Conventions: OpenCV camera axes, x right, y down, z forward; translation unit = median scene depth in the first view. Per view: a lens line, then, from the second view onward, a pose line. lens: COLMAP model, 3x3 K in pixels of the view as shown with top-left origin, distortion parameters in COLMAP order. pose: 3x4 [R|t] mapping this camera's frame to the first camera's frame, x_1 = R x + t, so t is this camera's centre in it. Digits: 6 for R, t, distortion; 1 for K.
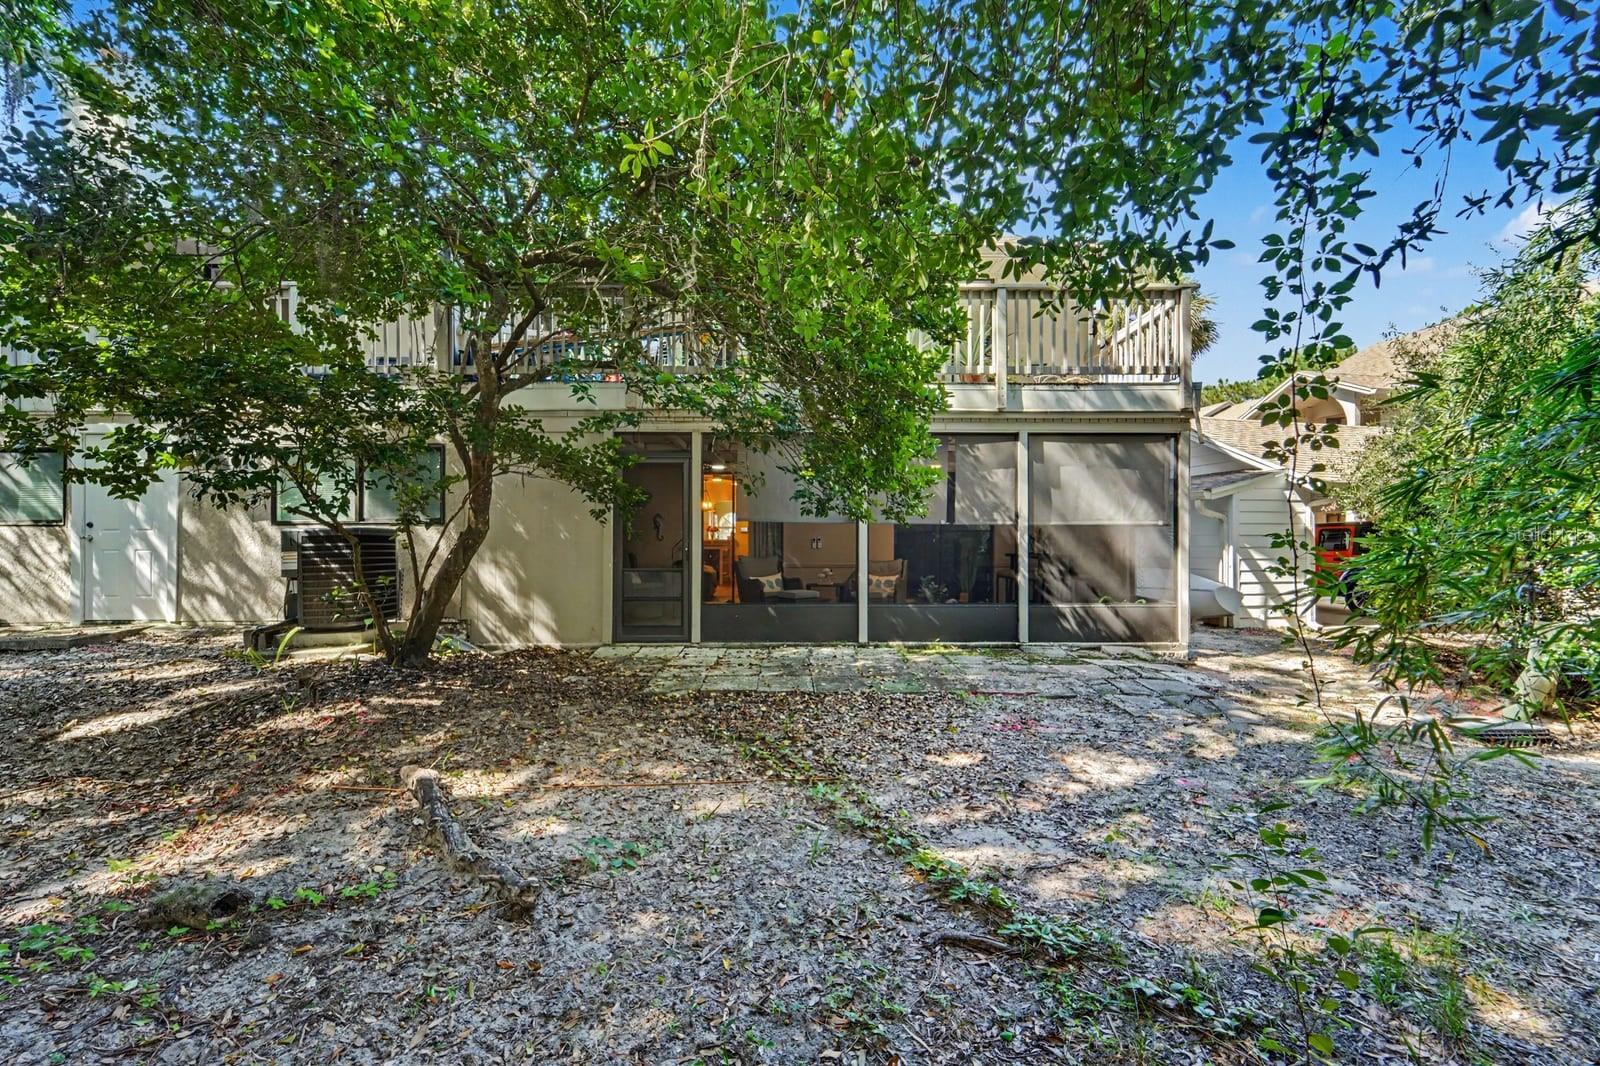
lens RADIAL K [[648.6, 0, 800.0], [0, 648.6, 533.0], [0, 0, 1]] dist [0.001586, -0.000107]
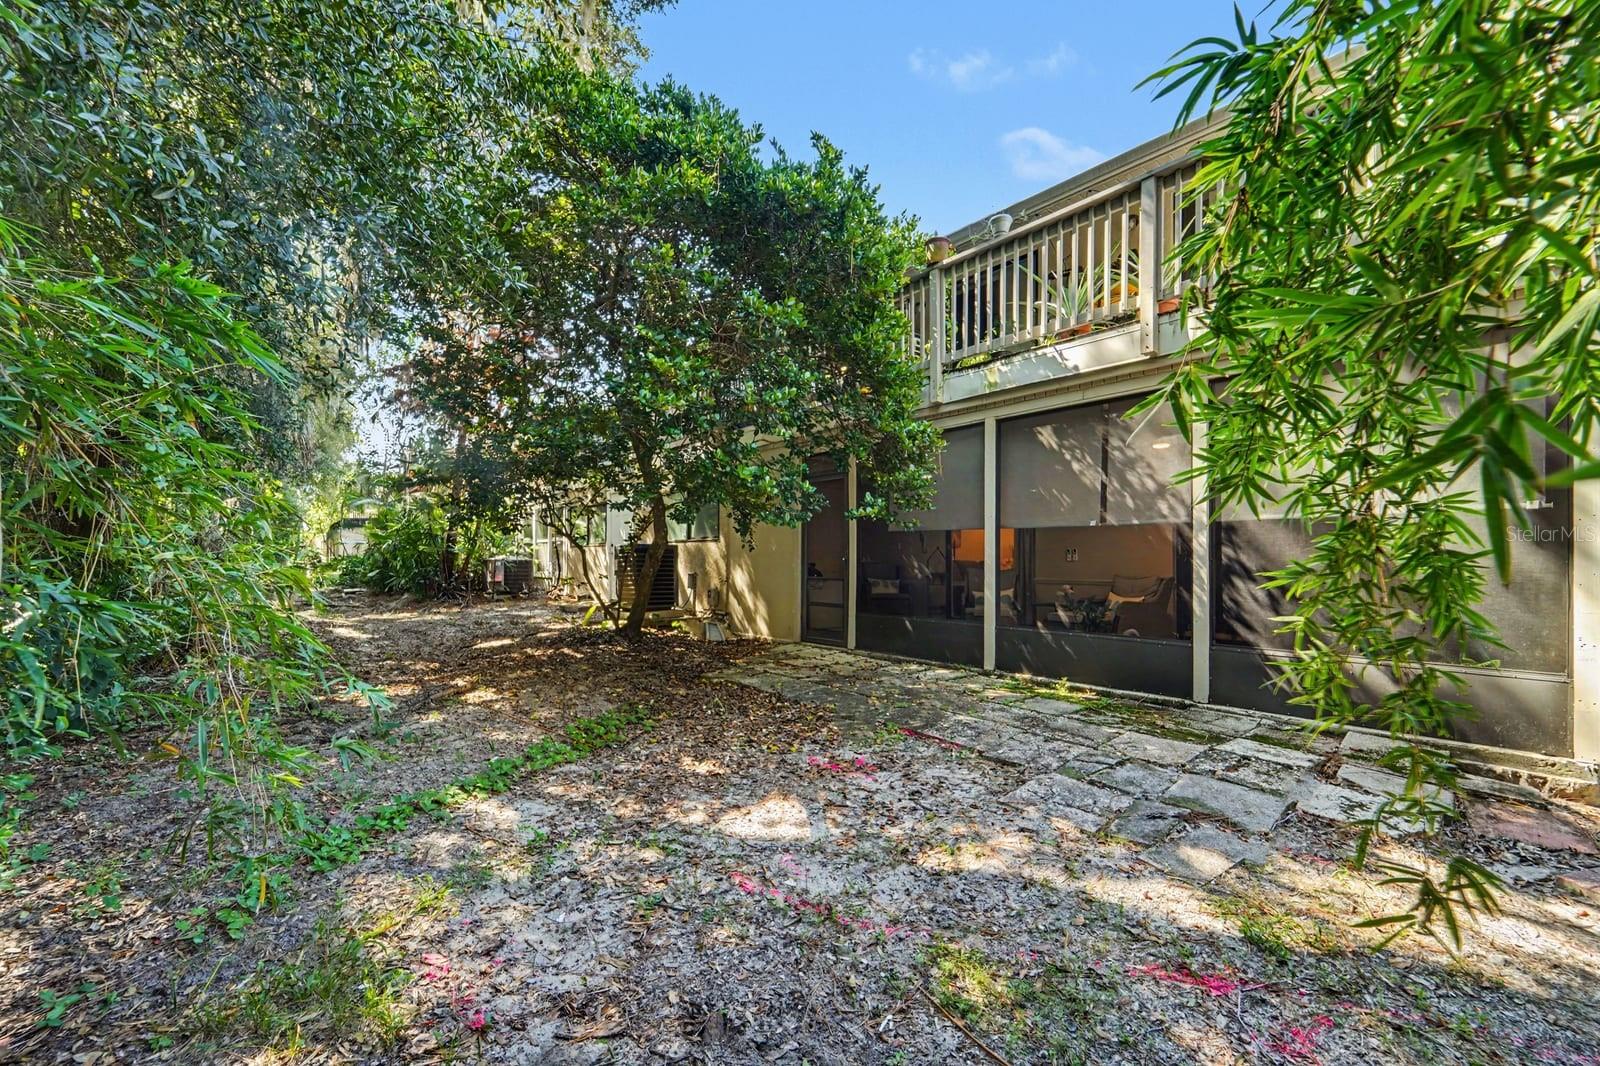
lens RADIAL K [[648.6, 0, 800.0], [0, 648.6, 533.0], [0, 0, 1]] dist [0.001586, -0.000107]
pose [[0.632461, -0.033289, -0.773876, 0.598901], [0.004462, 0.999216, -0.039335, 0.024413], [0.774579, 0.021426, 0.632114, 0.278562]]
